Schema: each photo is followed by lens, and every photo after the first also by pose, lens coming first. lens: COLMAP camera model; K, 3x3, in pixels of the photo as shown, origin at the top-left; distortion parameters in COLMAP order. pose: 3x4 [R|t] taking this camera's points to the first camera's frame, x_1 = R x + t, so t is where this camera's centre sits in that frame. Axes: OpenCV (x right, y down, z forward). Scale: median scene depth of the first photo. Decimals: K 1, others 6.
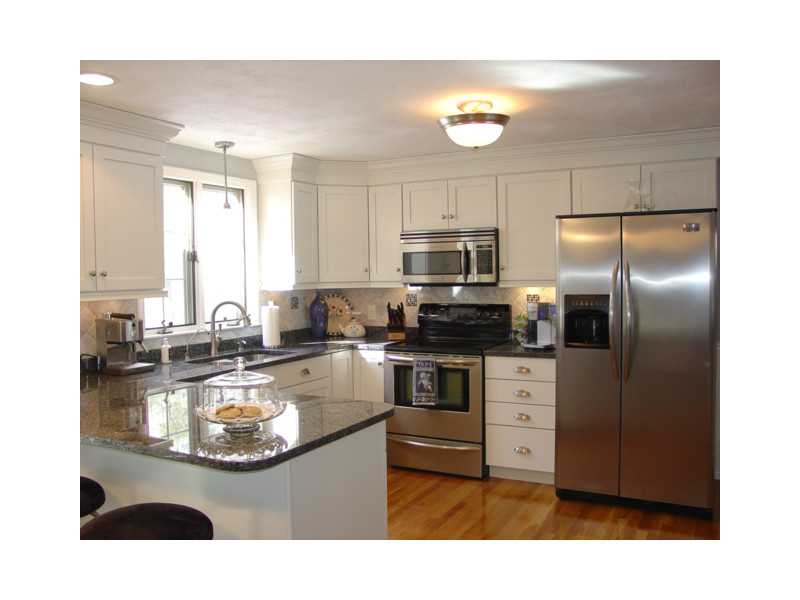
lens RADIAL K [[635.5, 0, 400.0], [0, 635.5, 300.0], [0, 0, 1]] dist [-0.127365, 0.001174]
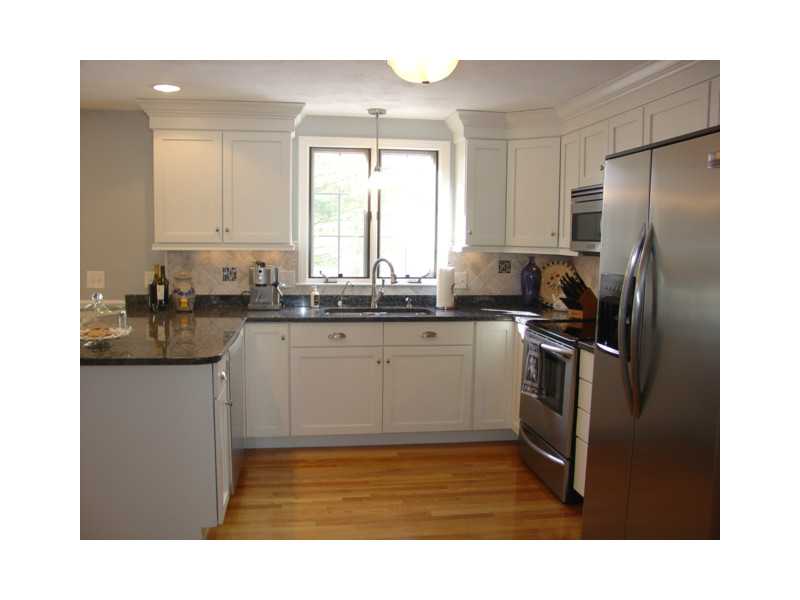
lens RADIAL K [[635.5, 0, 400.0], [0, 635.5, 300.0], [0, 0, 1]] dist [-0.127365, 0.001174]
pose [[0.585822, 0.102536, -0.803927, 0.597232], [-0.057499, 0.994723, 0.084971, -0.020820], [0.808397, -0.003553, 0.588626, 0.373710]]
